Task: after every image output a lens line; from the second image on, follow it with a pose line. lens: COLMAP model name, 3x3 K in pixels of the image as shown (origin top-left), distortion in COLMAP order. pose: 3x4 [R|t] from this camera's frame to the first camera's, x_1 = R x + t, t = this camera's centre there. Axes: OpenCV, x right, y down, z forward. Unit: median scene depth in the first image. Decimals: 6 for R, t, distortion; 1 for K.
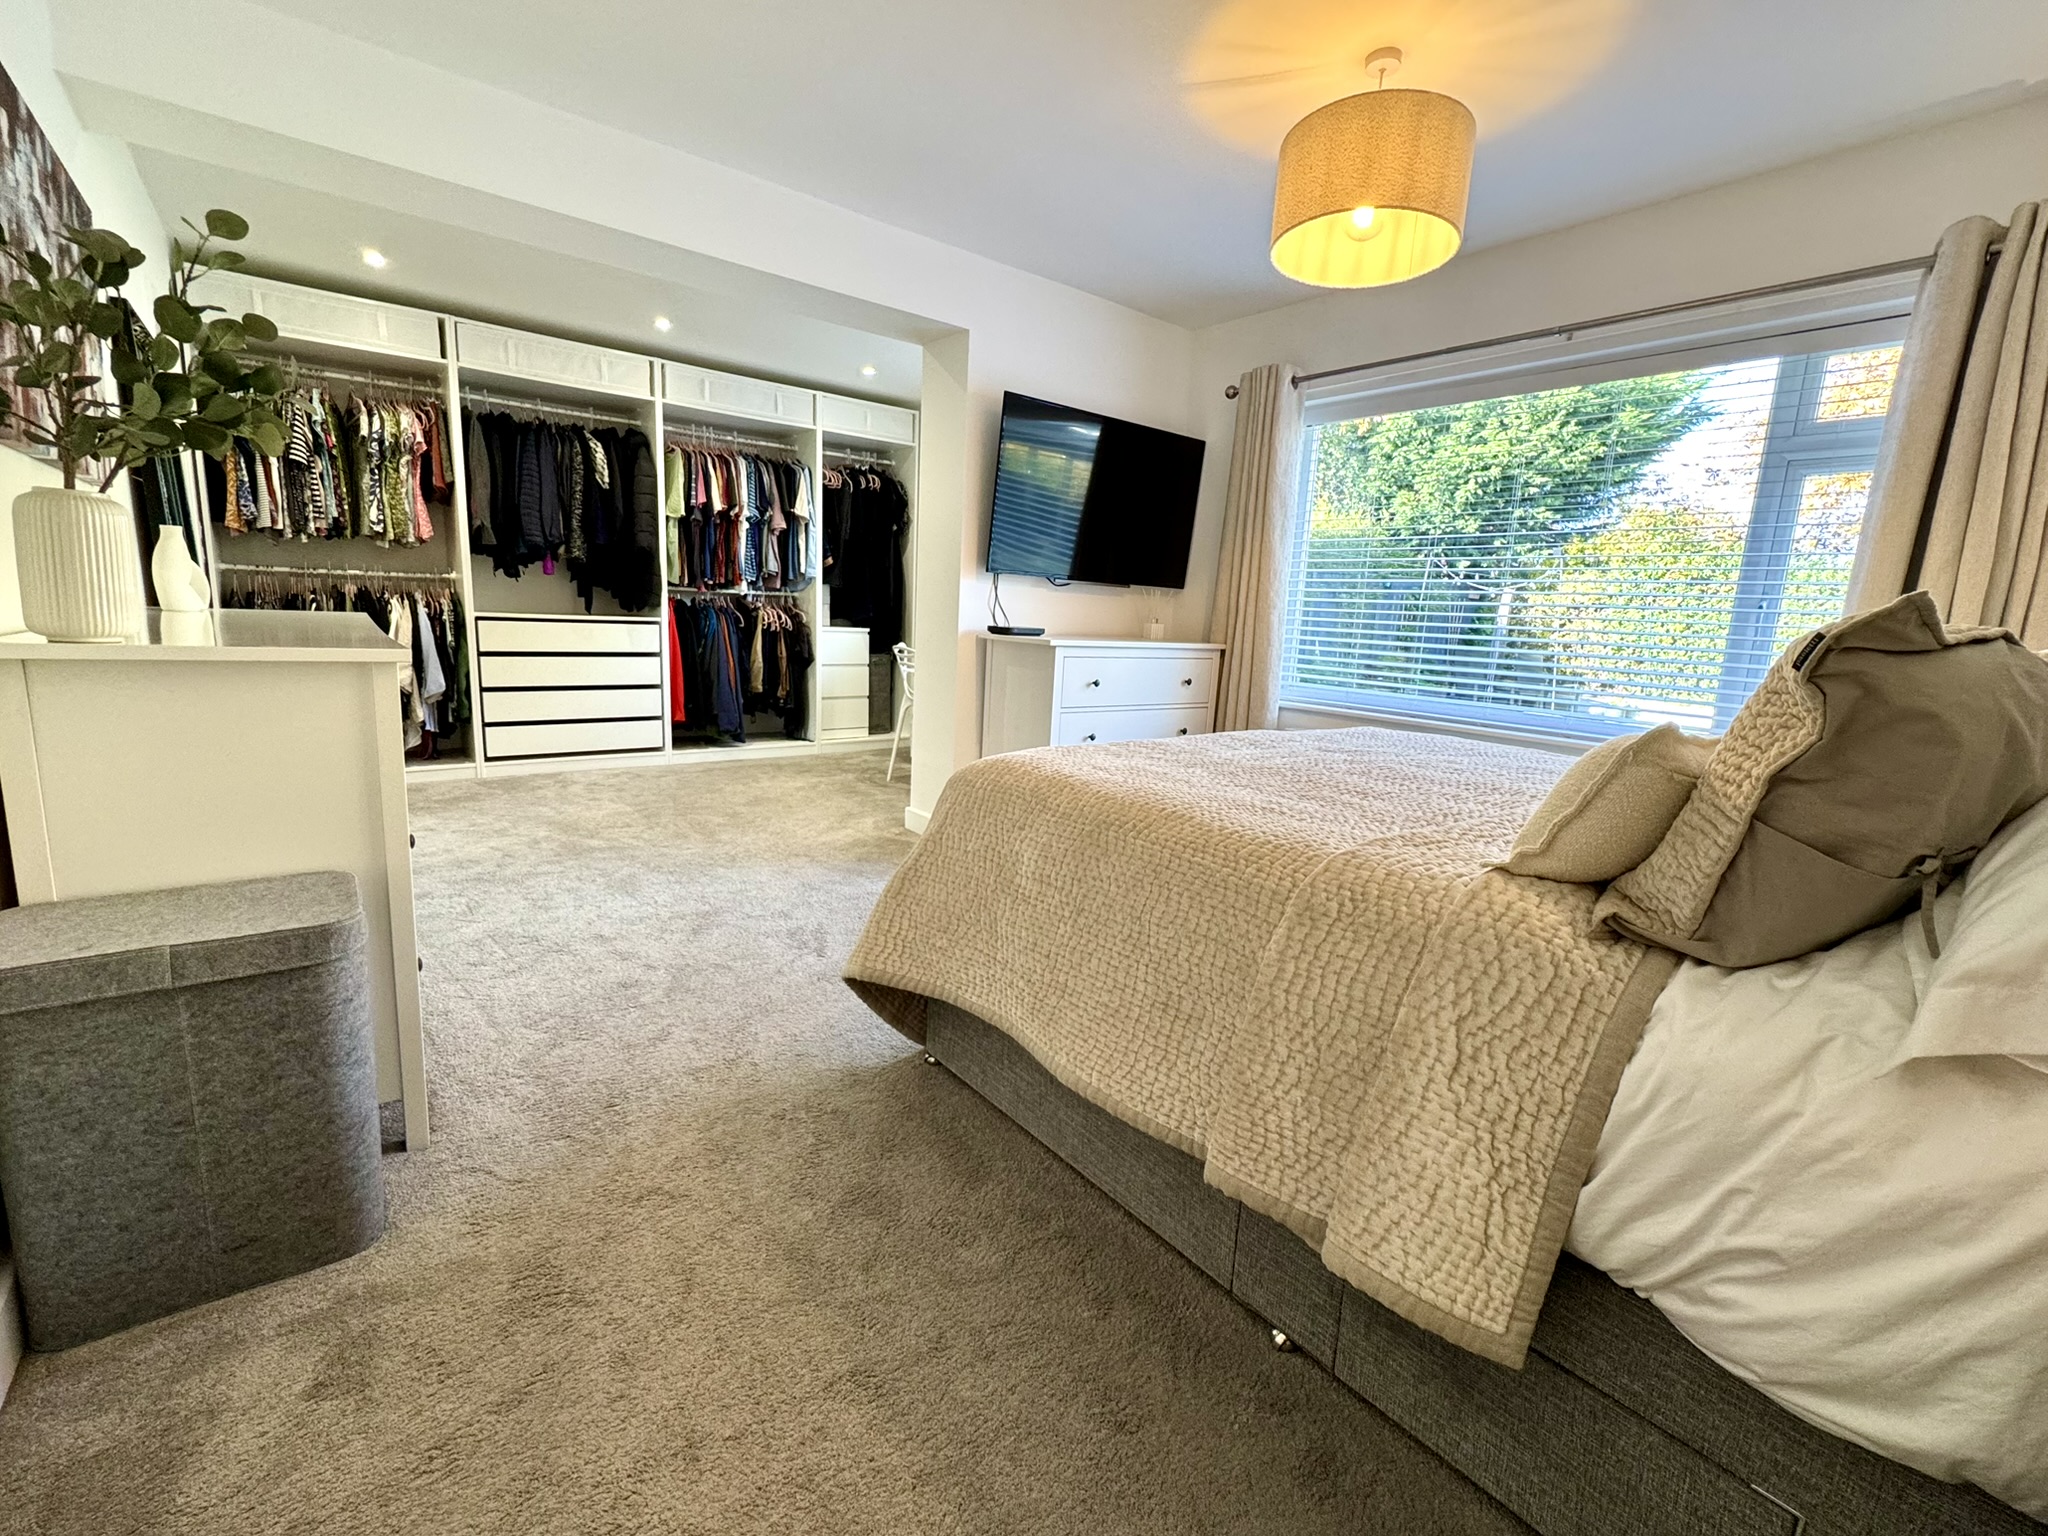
lens RADIAL K [[842.4, 0, 1017.3], [0, 842.4, 758.9], [0, 0, 1]] dist [-0.004346, 0.000014]
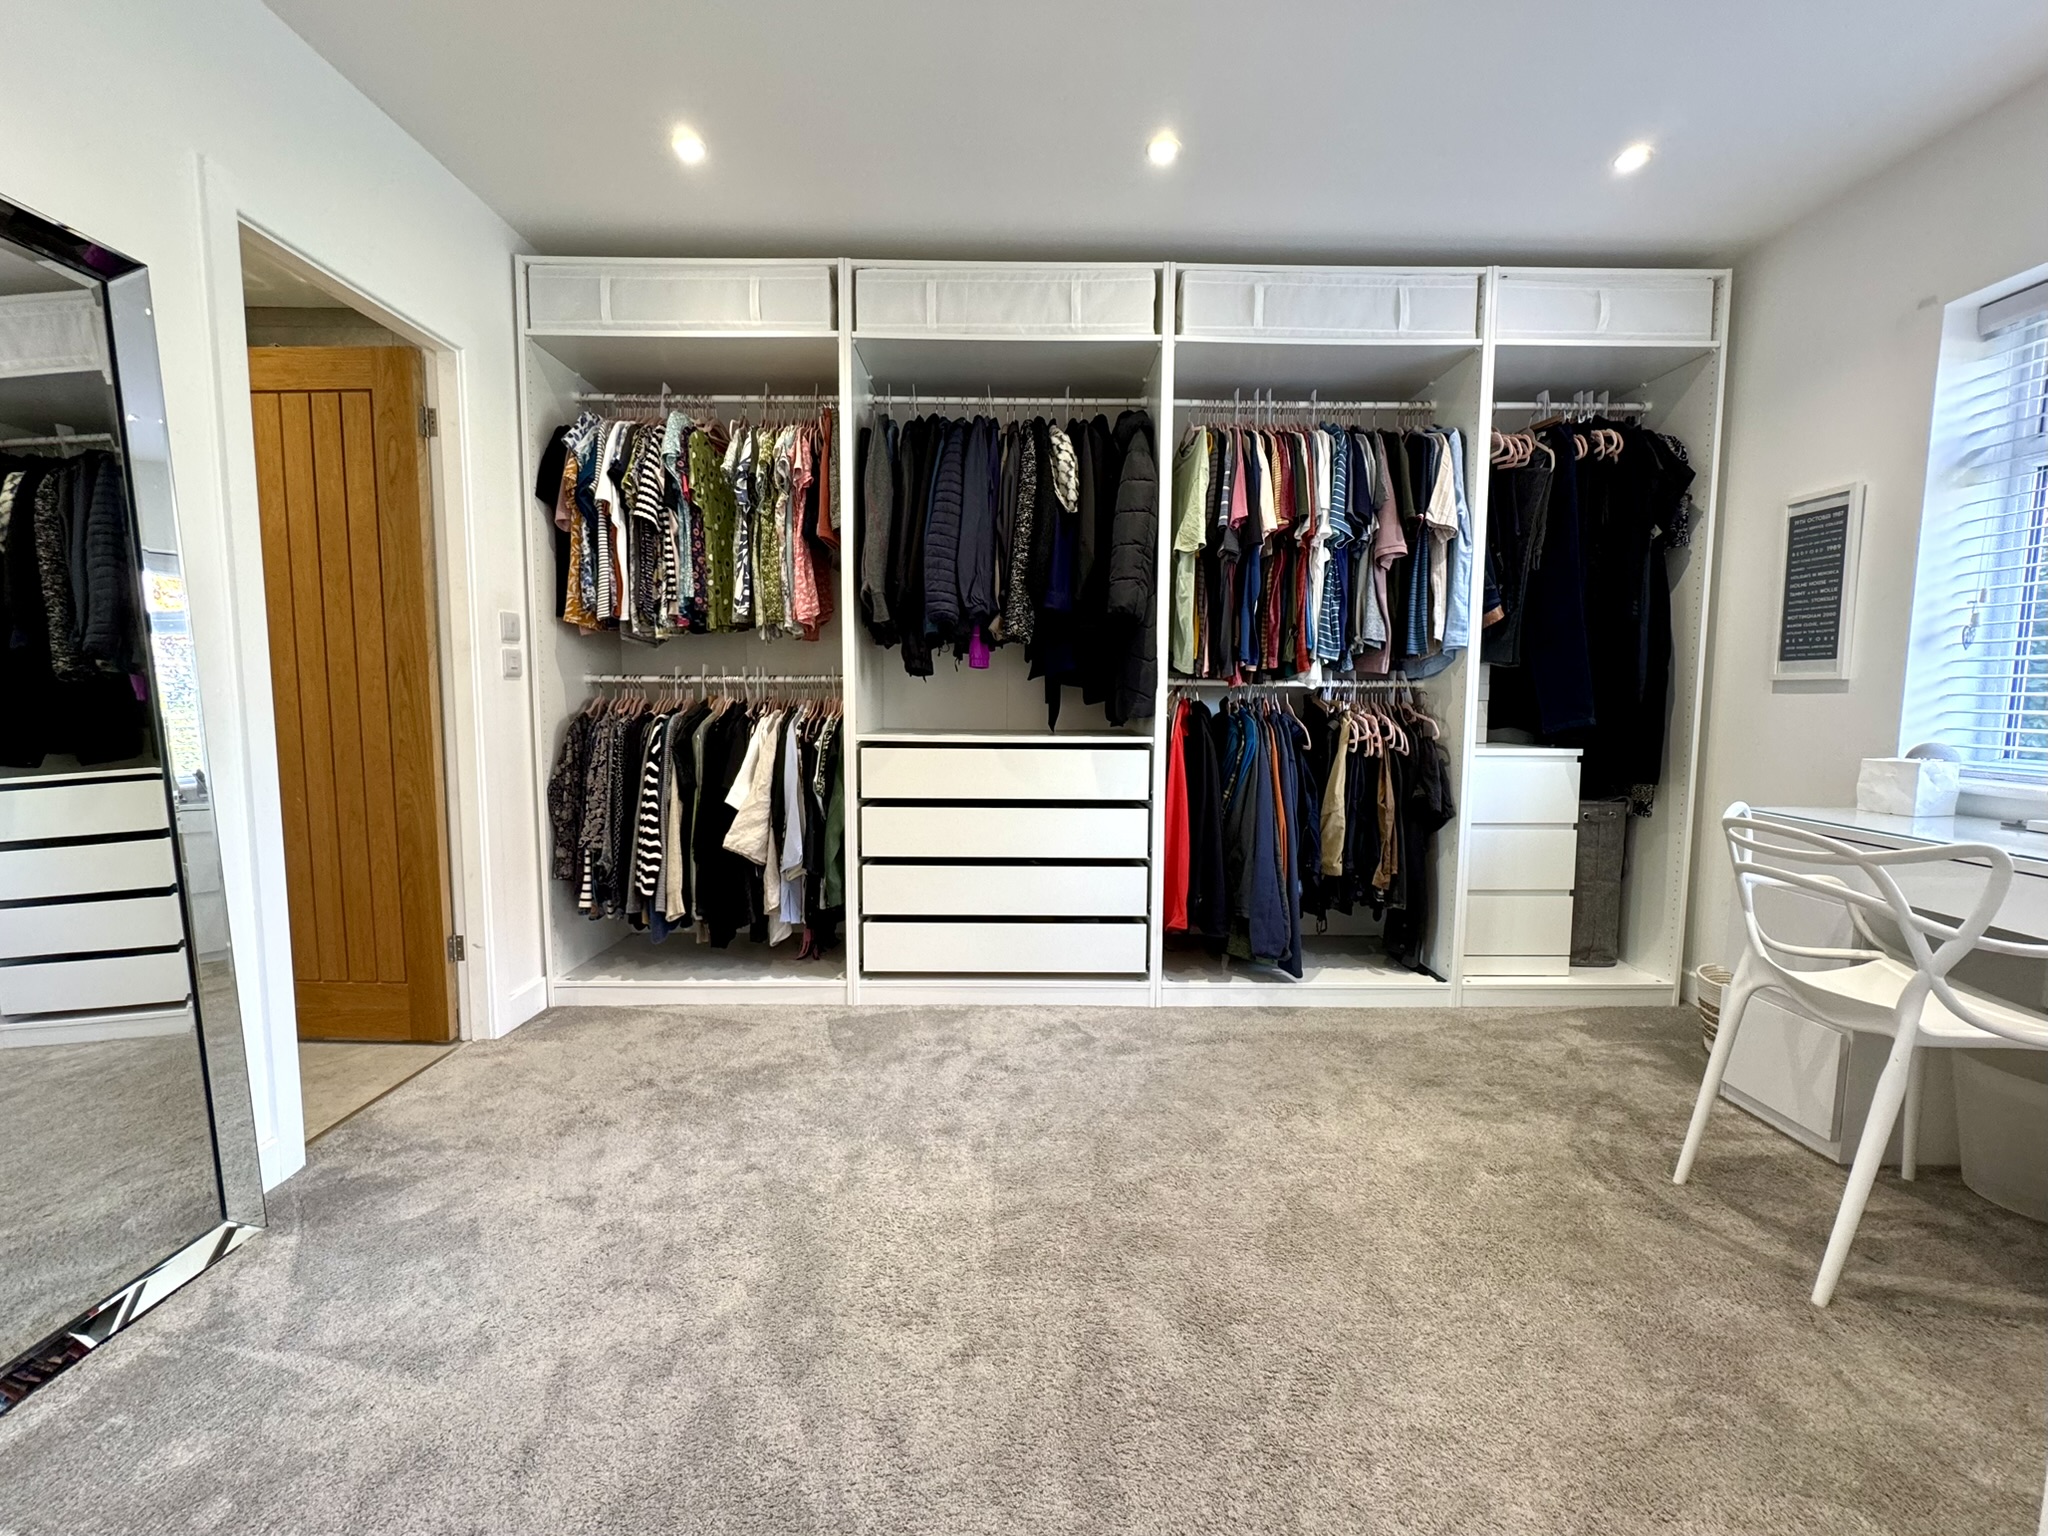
lens RADIAL K [[842.4, 0, 1017.9], [0, 842.4, 767.9], [0, 0, 1]] dist [-0.004346, 0.000014]
pose [[0.777598, 0.015020, -0.628583, -0.149085], [-0.081822, 0.993631, -0.077476, -0.097275], [0.623416, 0.111677, 0.773874, 0.521102]]
